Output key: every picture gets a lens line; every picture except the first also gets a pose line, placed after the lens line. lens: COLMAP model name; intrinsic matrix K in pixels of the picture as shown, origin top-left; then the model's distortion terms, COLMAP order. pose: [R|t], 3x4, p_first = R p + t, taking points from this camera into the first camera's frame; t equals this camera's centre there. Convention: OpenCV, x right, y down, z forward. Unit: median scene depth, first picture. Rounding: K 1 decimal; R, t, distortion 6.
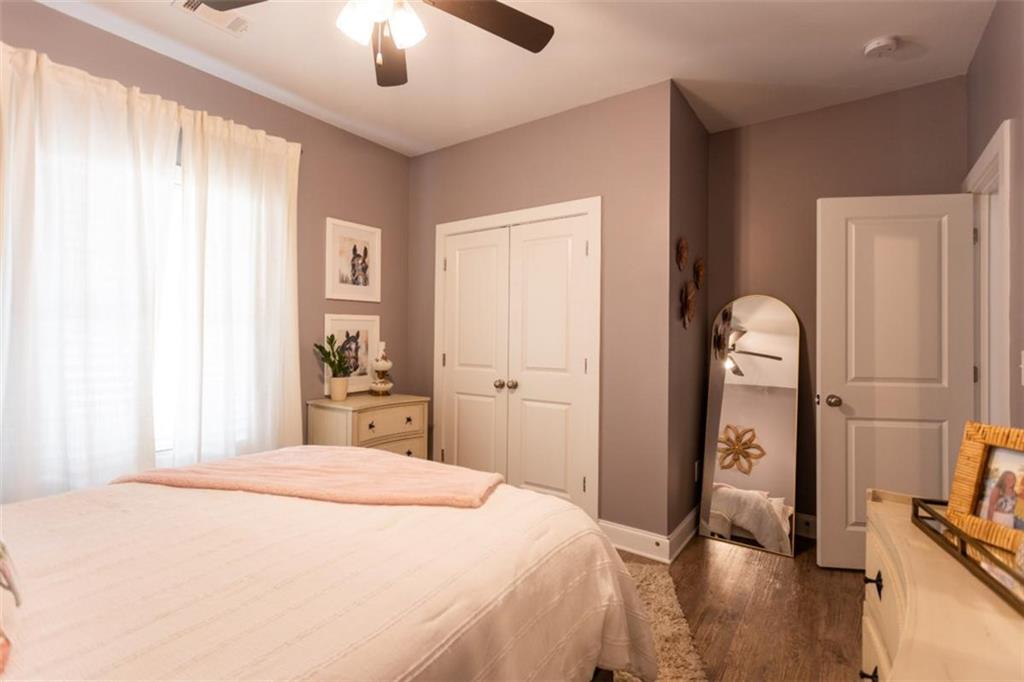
lens RADIAL K [[487.8, 0, 510.7], [0, 487.8, 329.4], [0, 0, 1]] dist [0.000655, -0.000006]
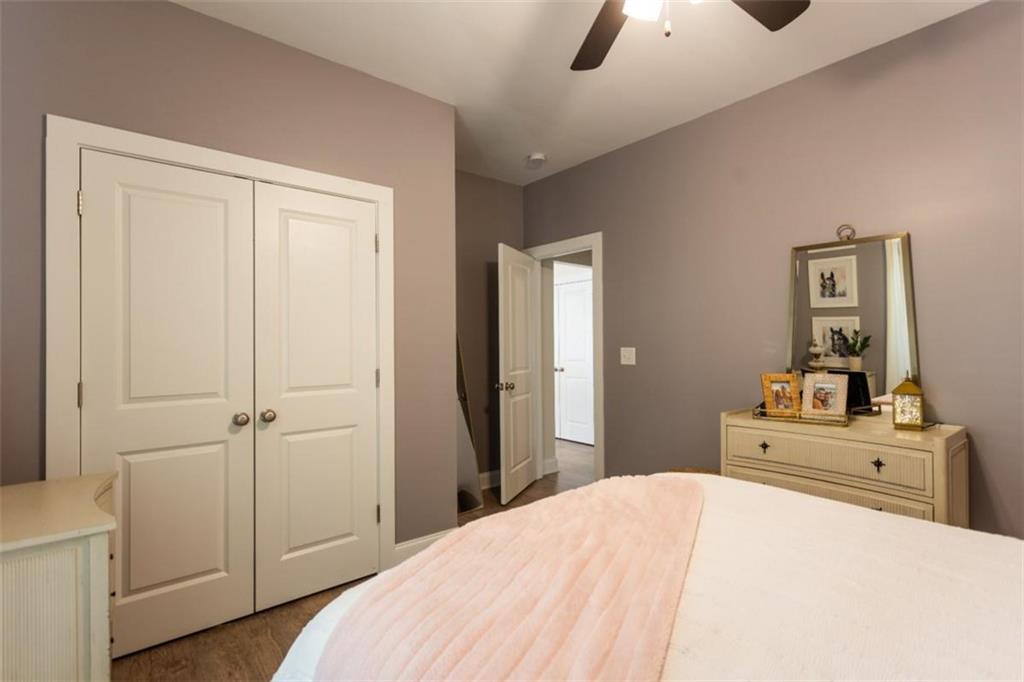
lens RADIAL K [[490.5, 0, 512.0], [0, 490.5, 341.0], [0, 0, 1]] dist [0.000632, 0.000050]
pose [[0.234958, -0.005716, 0.971989, -1.503395], [-0.004814, 0.999964, 0.007044, 0.004414], [-0.971994, -0.006334, 0.234922, 1.313640]]
